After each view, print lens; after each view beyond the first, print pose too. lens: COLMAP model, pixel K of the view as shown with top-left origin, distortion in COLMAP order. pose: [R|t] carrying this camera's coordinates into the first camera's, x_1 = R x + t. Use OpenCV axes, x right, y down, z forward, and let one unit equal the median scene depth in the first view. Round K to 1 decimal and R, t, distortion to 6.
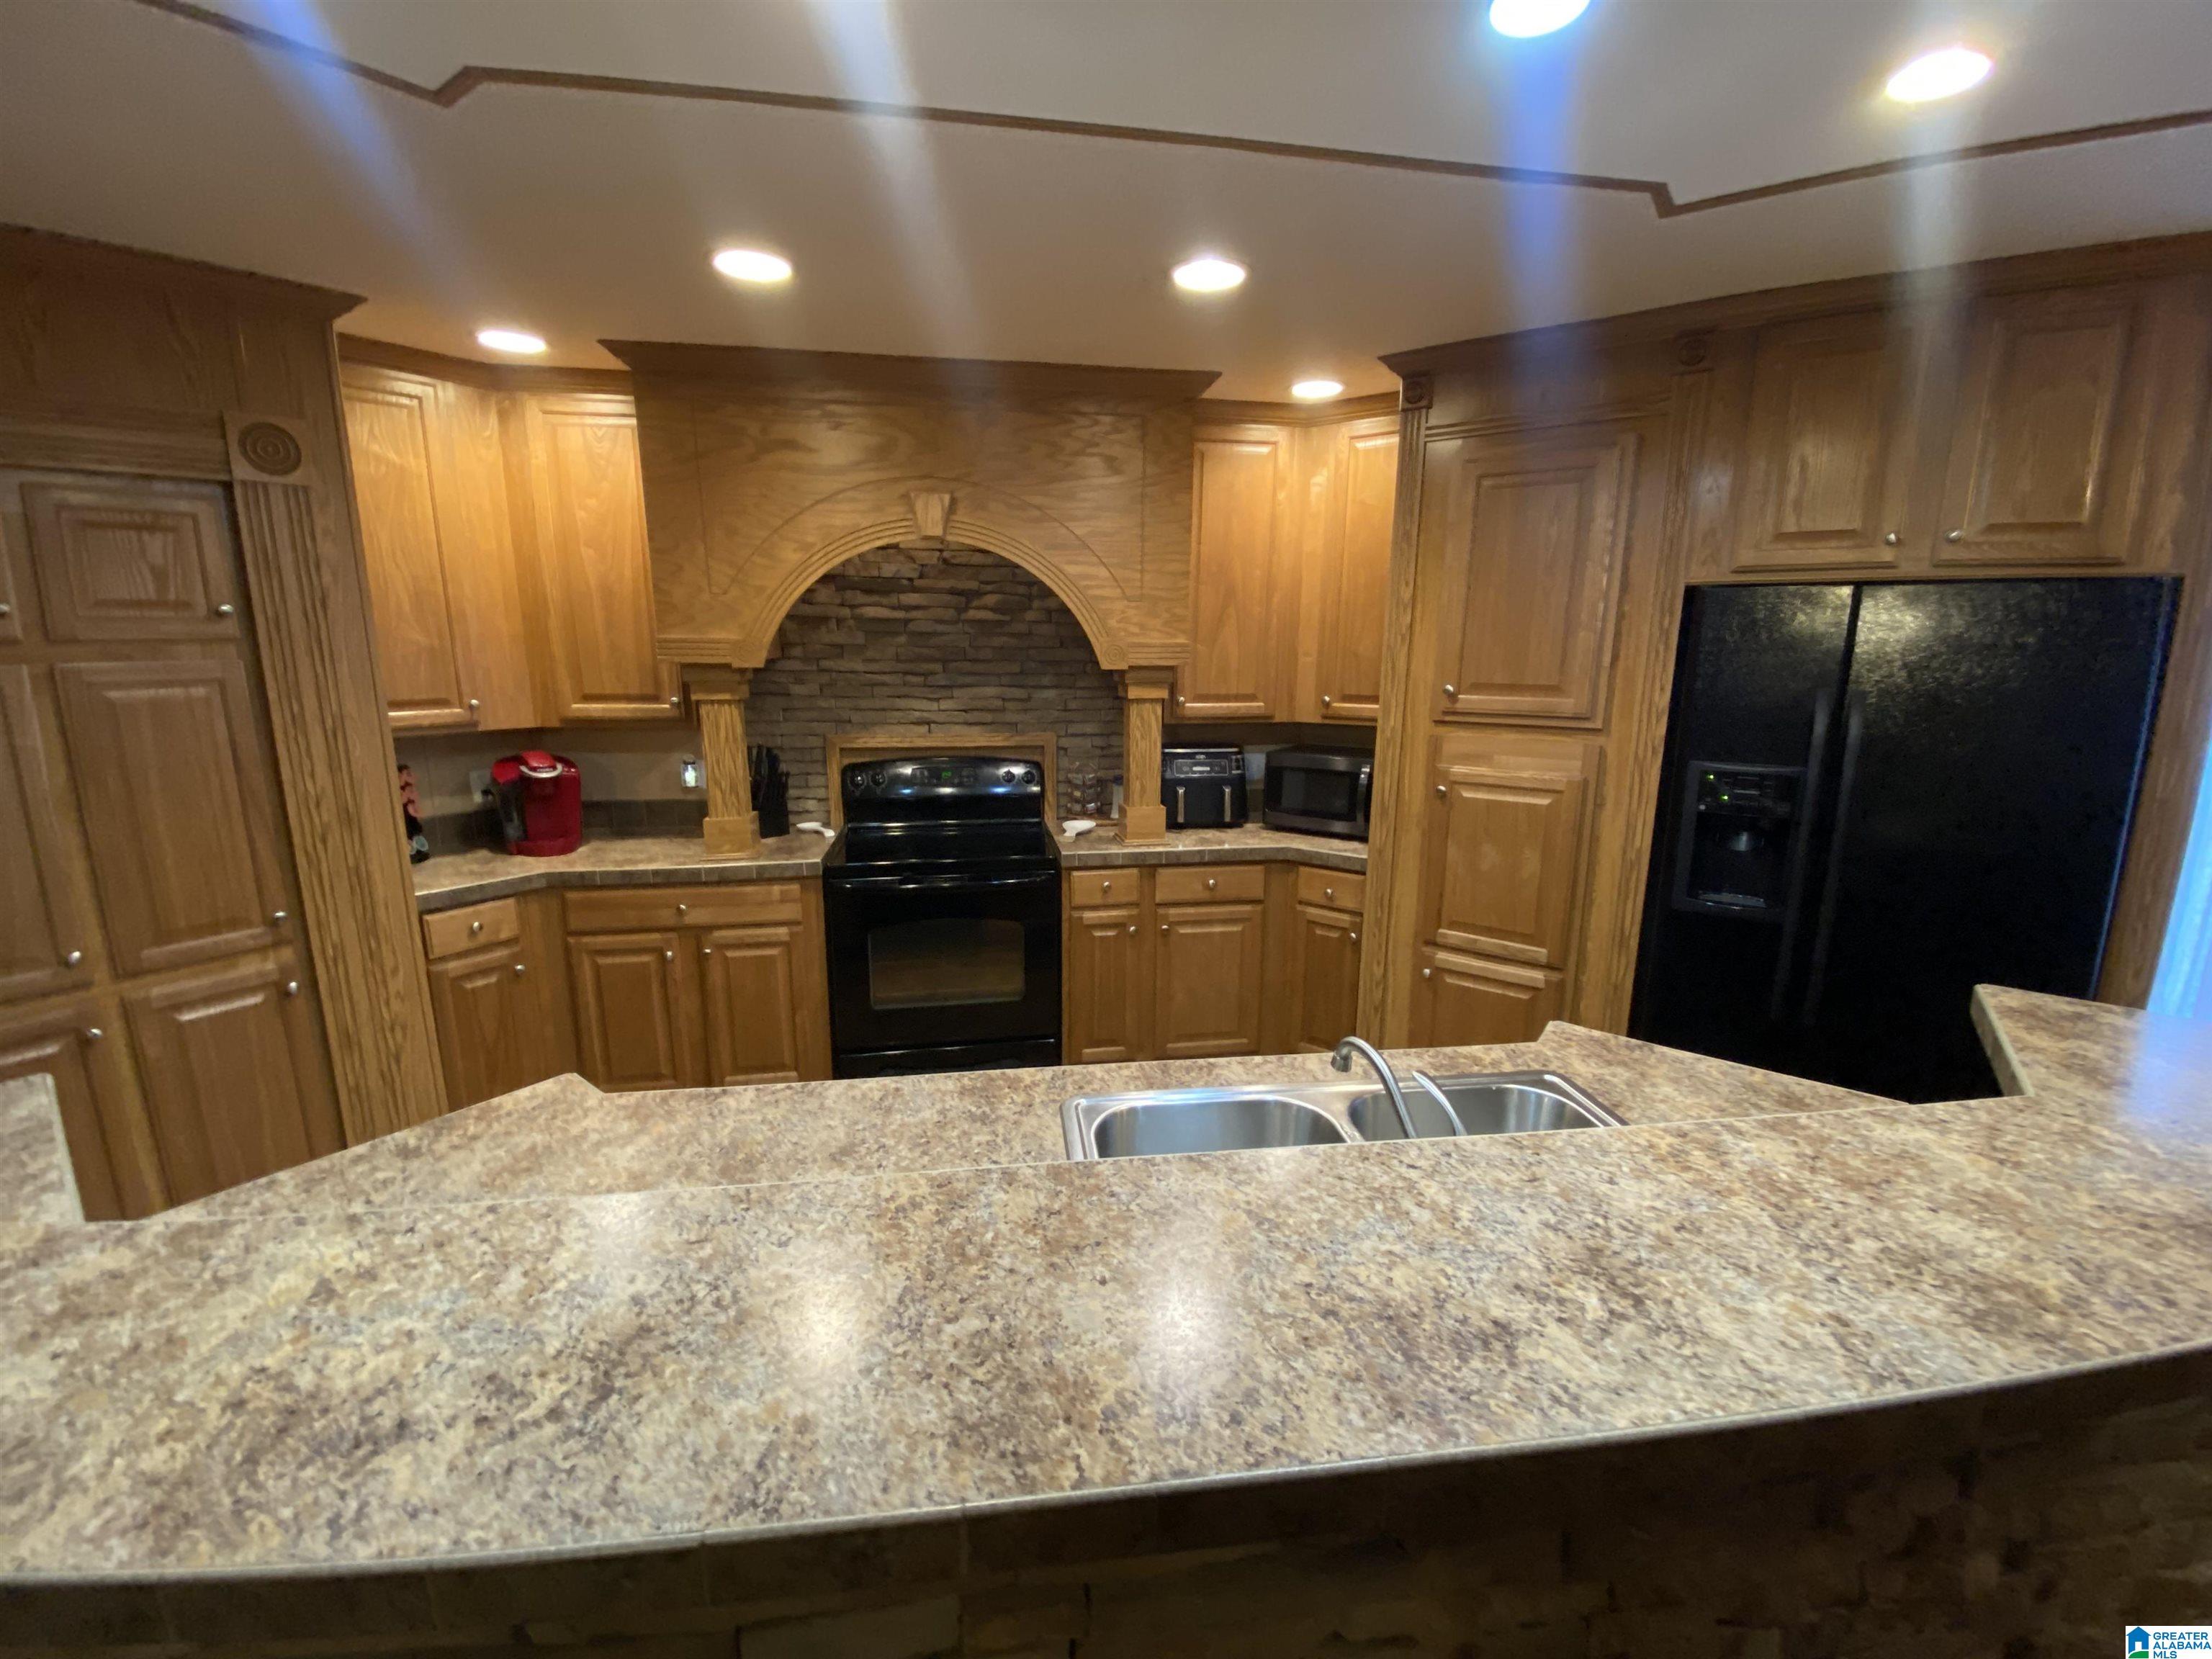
lens RADIAL K [[891.7, 0, 1113.8], [0, 891.7, 824.2], [0, 0, 1]] dist [0.041405, -0.024353]
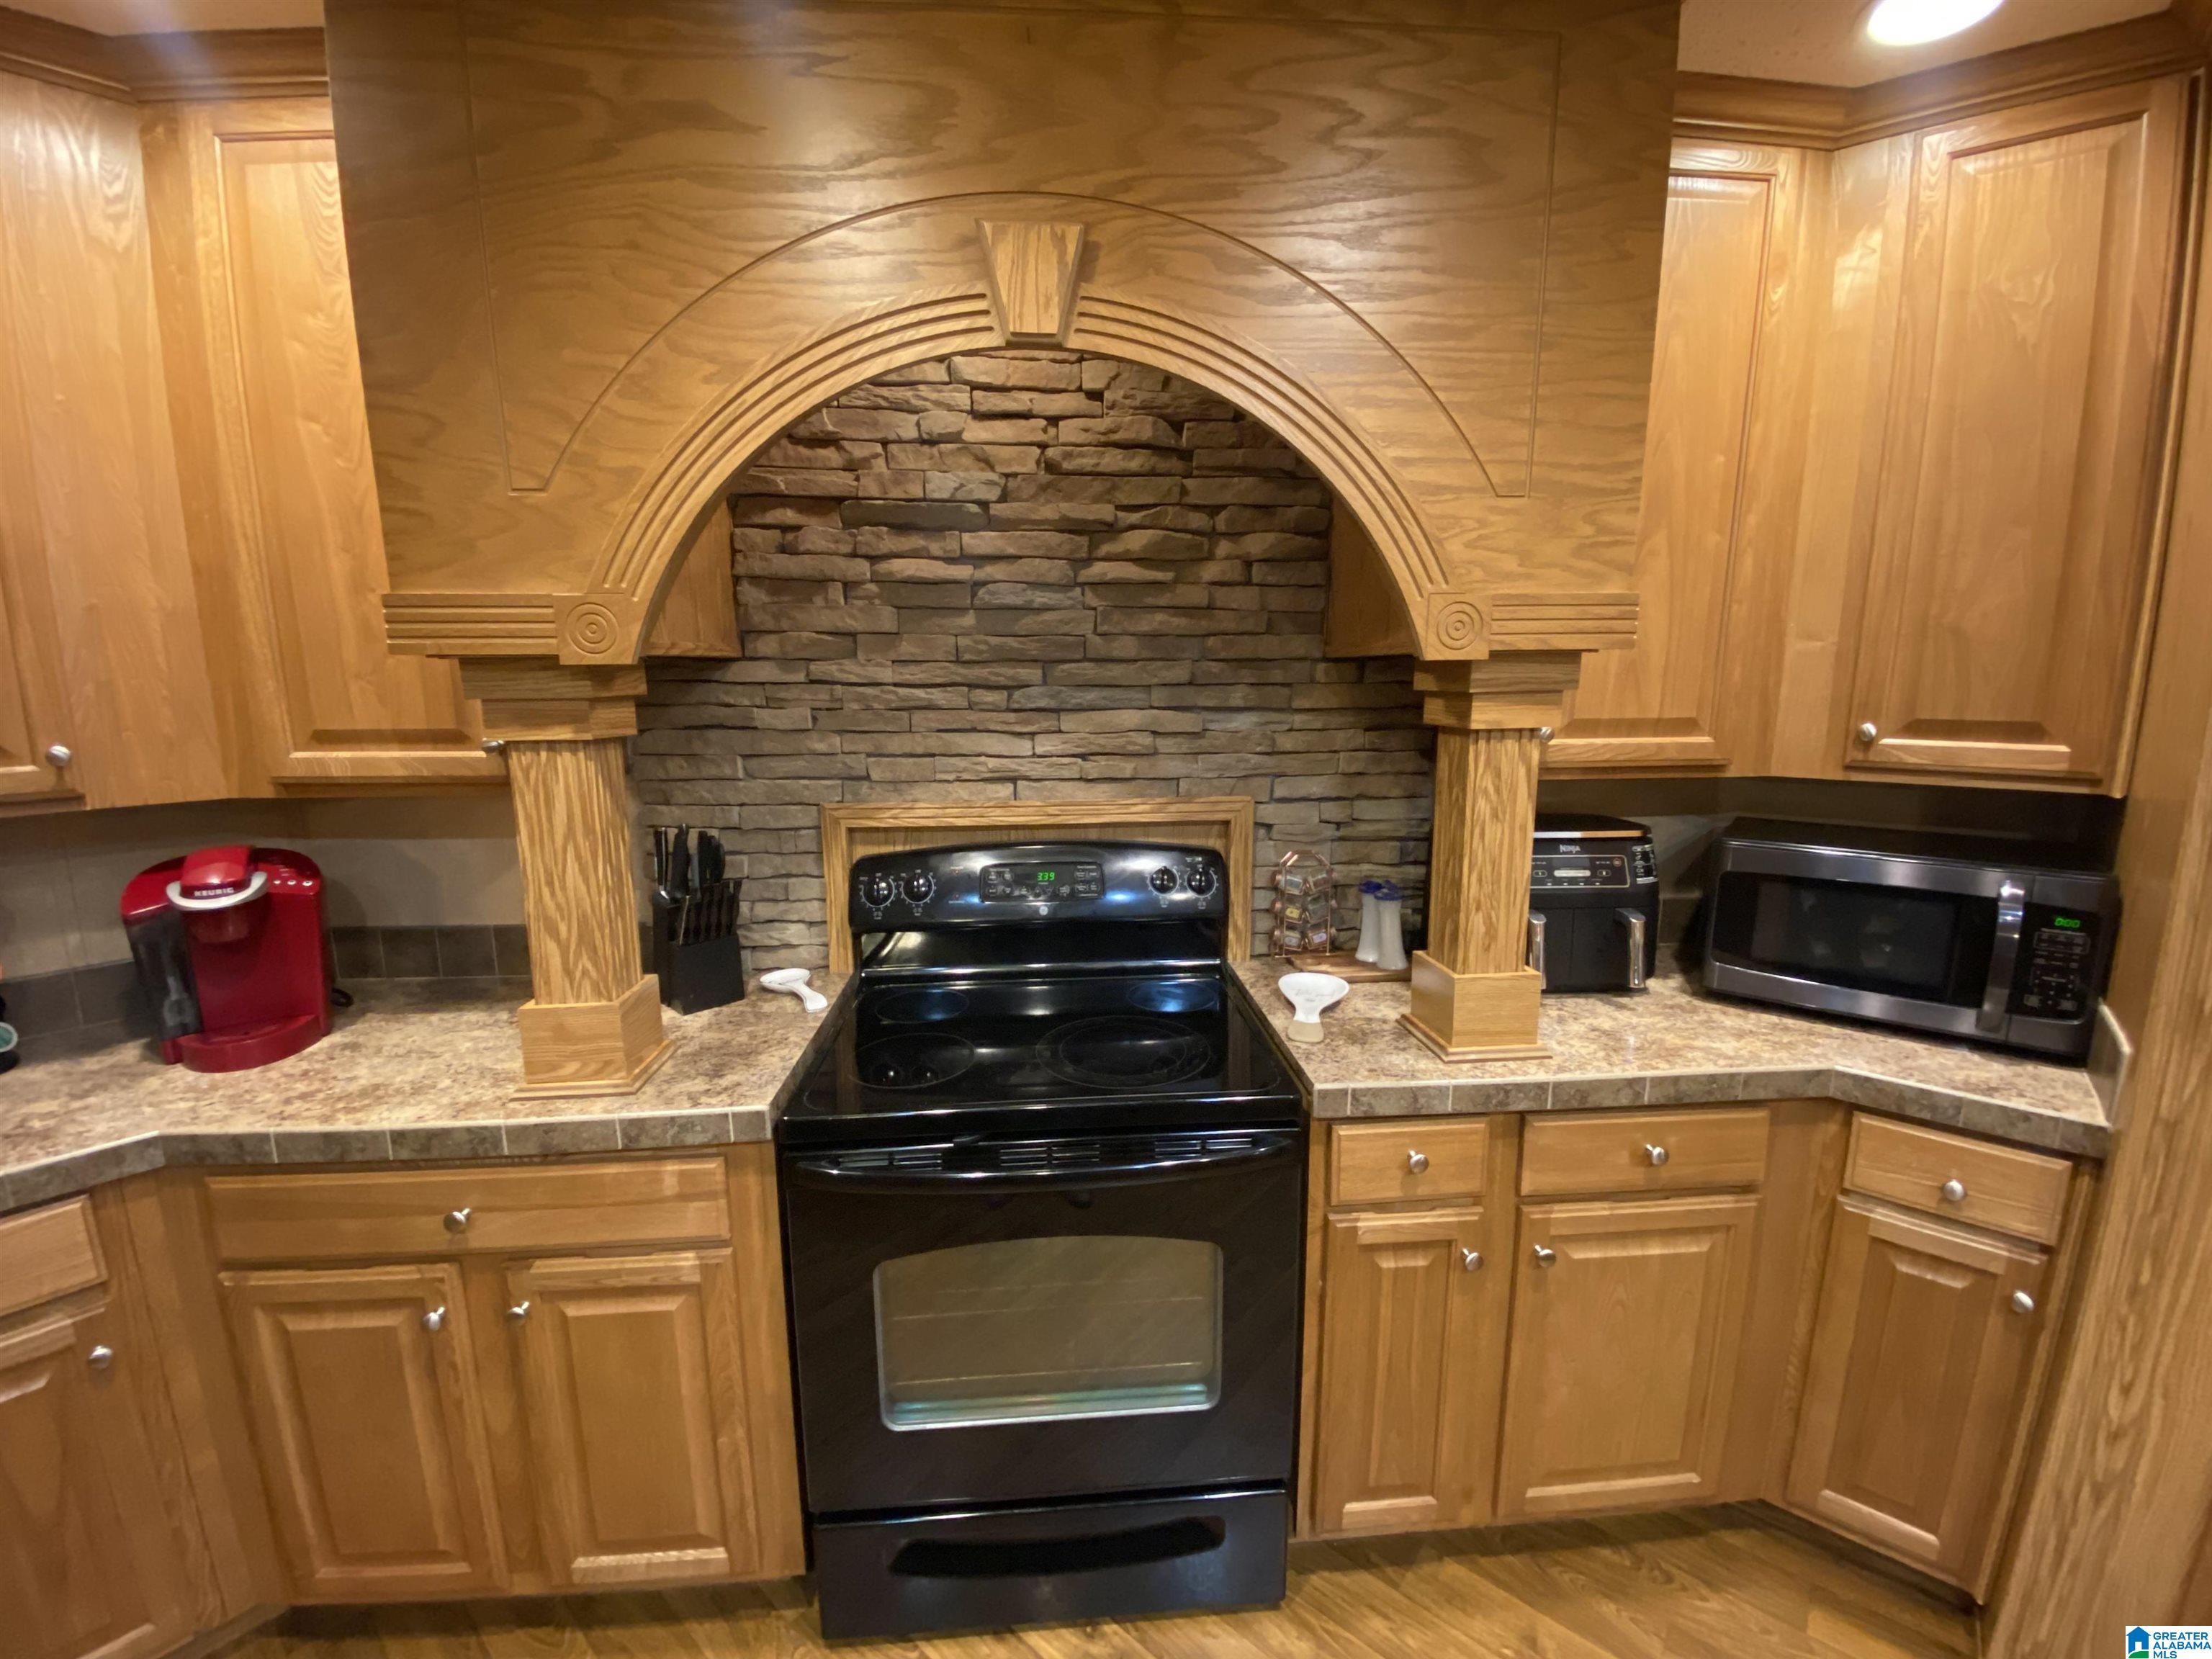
lens RADIAL K [[885.7, 0, 1102.3], [0, 885.7, 821.8], [0, 0, 1]] dist [0.024840, -0.023084]
pose [[0.995637, 0.003329, -0.093253, -0.125691], [-0.006905, 0.999252, -0.038051, -0.080957], [0.093057, 0.038529, 0.994915, 0.573832]]
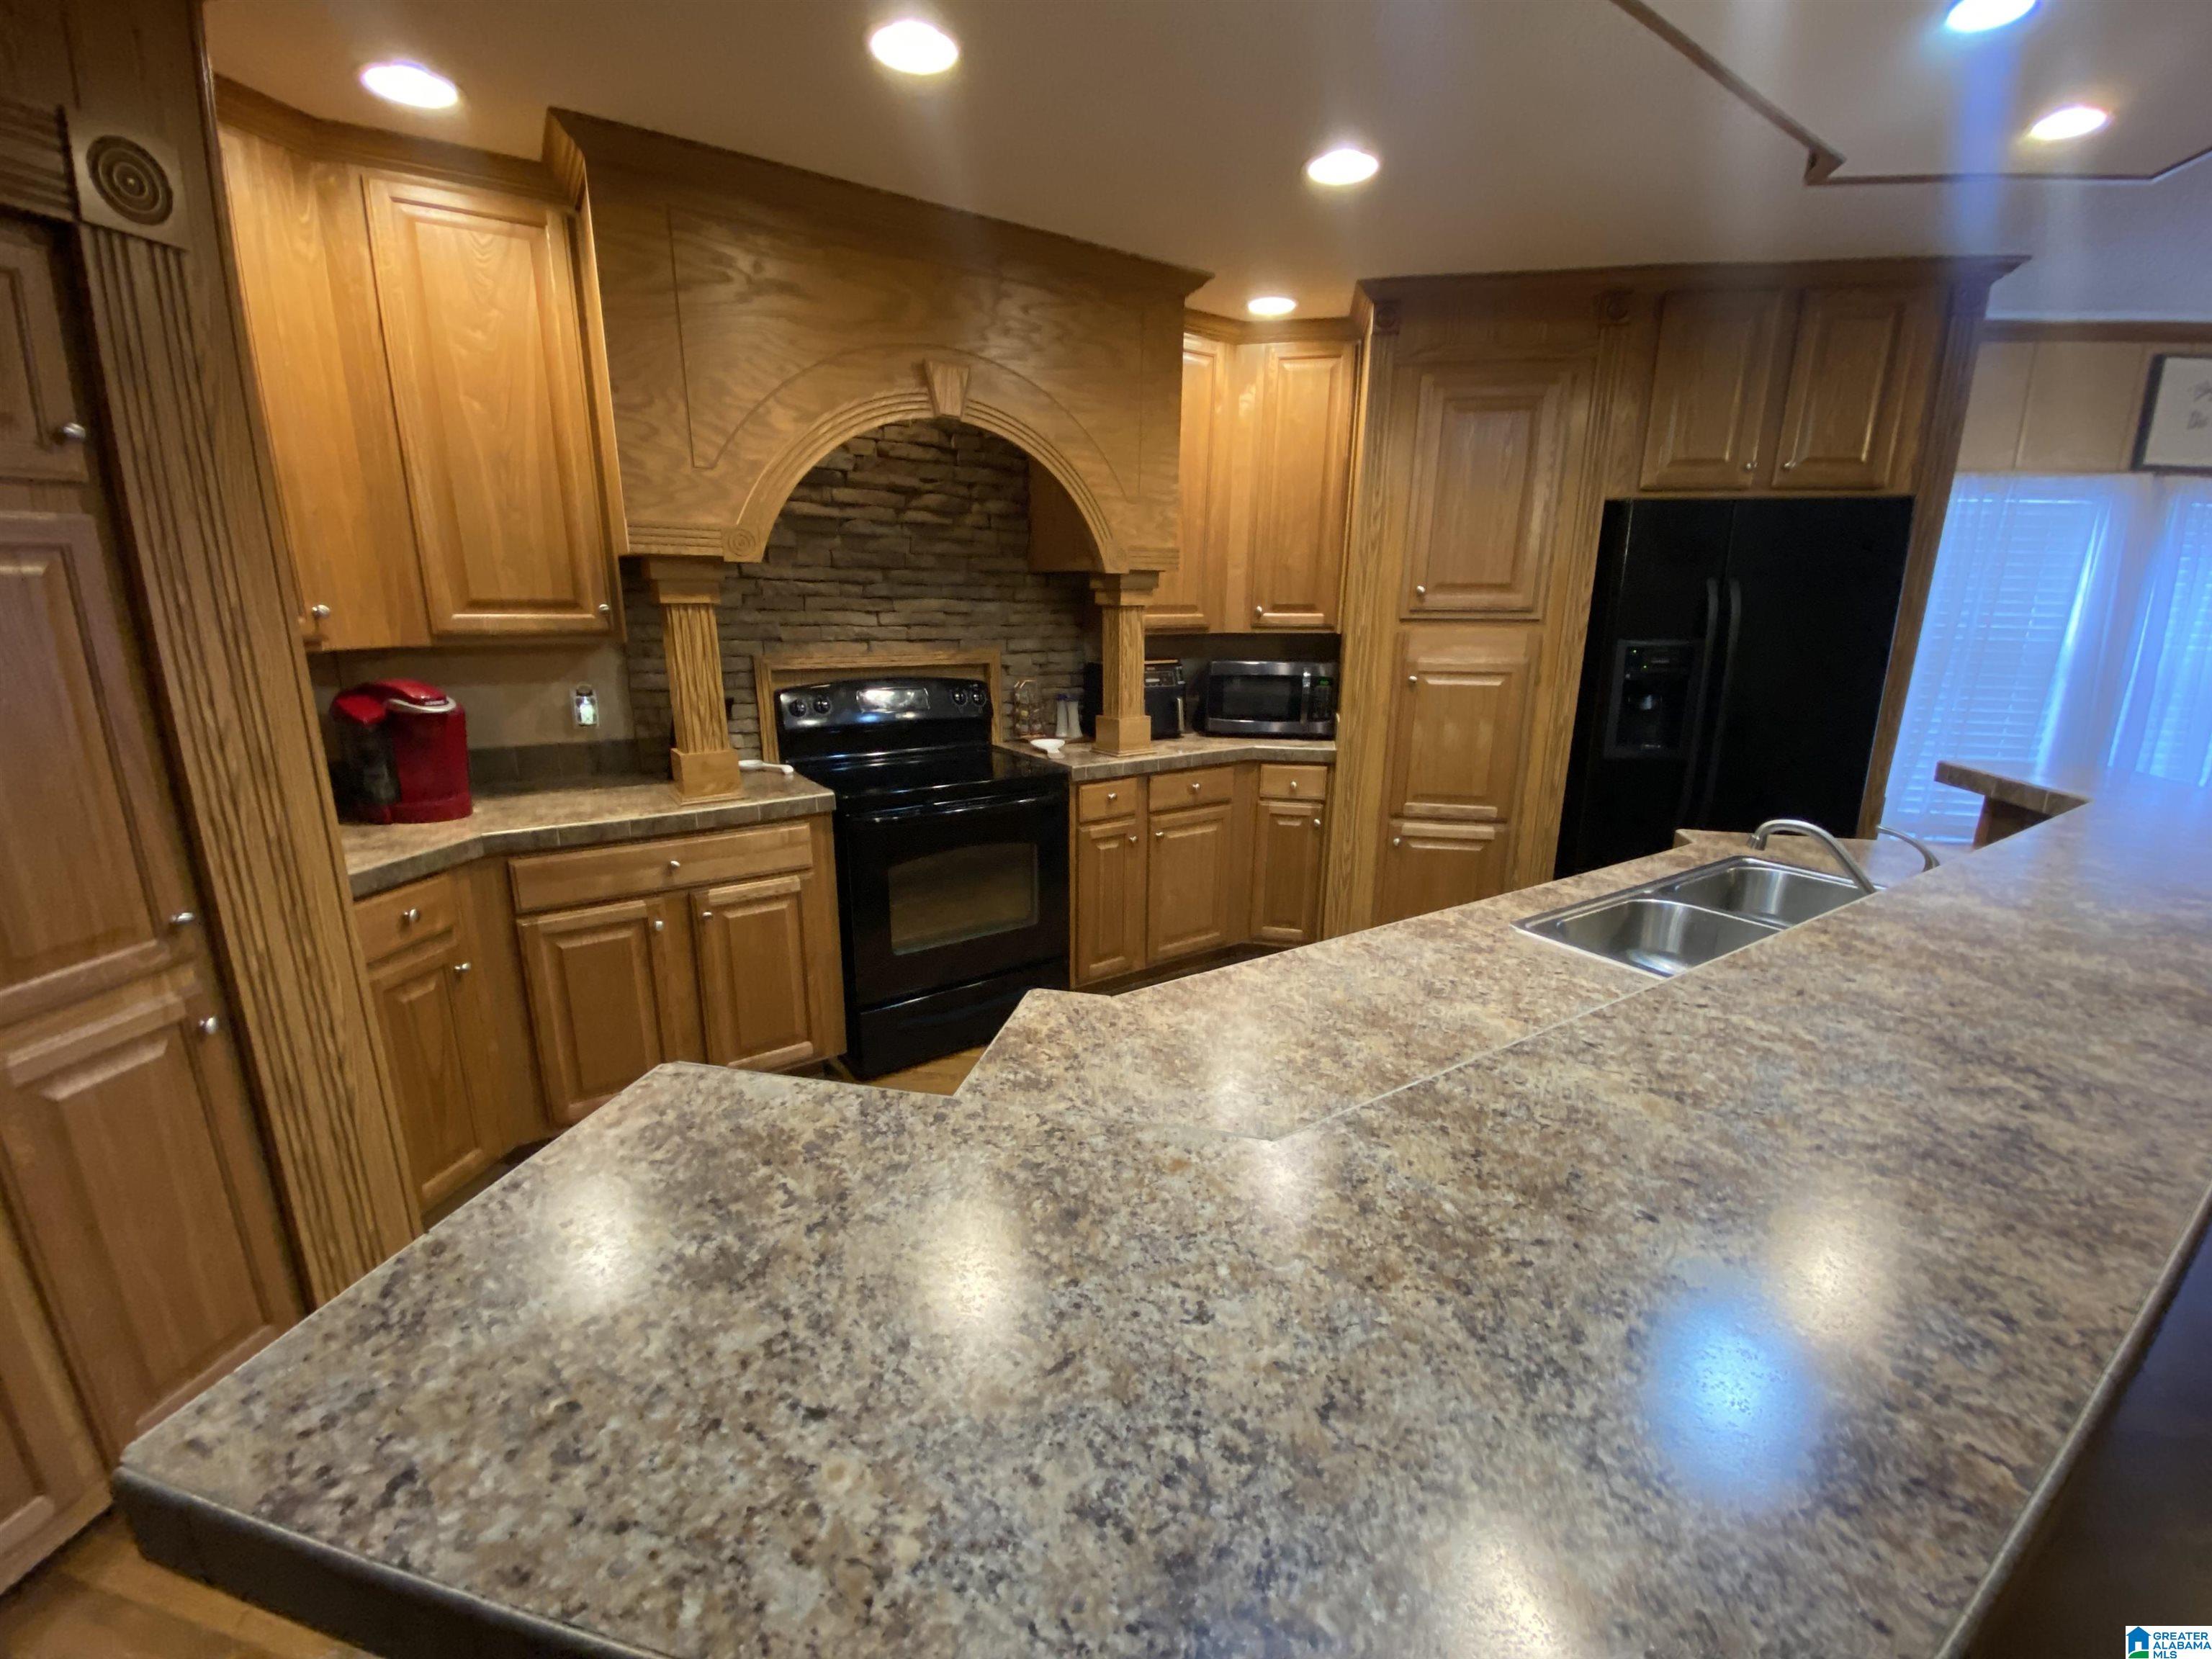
lens RADIAL K [[891.7, 0, 1113.8], [0, 891.7, 824.2], [0, 0, 1]] dist [0.041405, -0.024353]
pose [[0.906800, -0.102895, 0.408811, -0.433966], [0.082106, 0.994292, 0.068133, 0.033190], [-0.413488, -0.028217, 0.910072, 0.099567]]
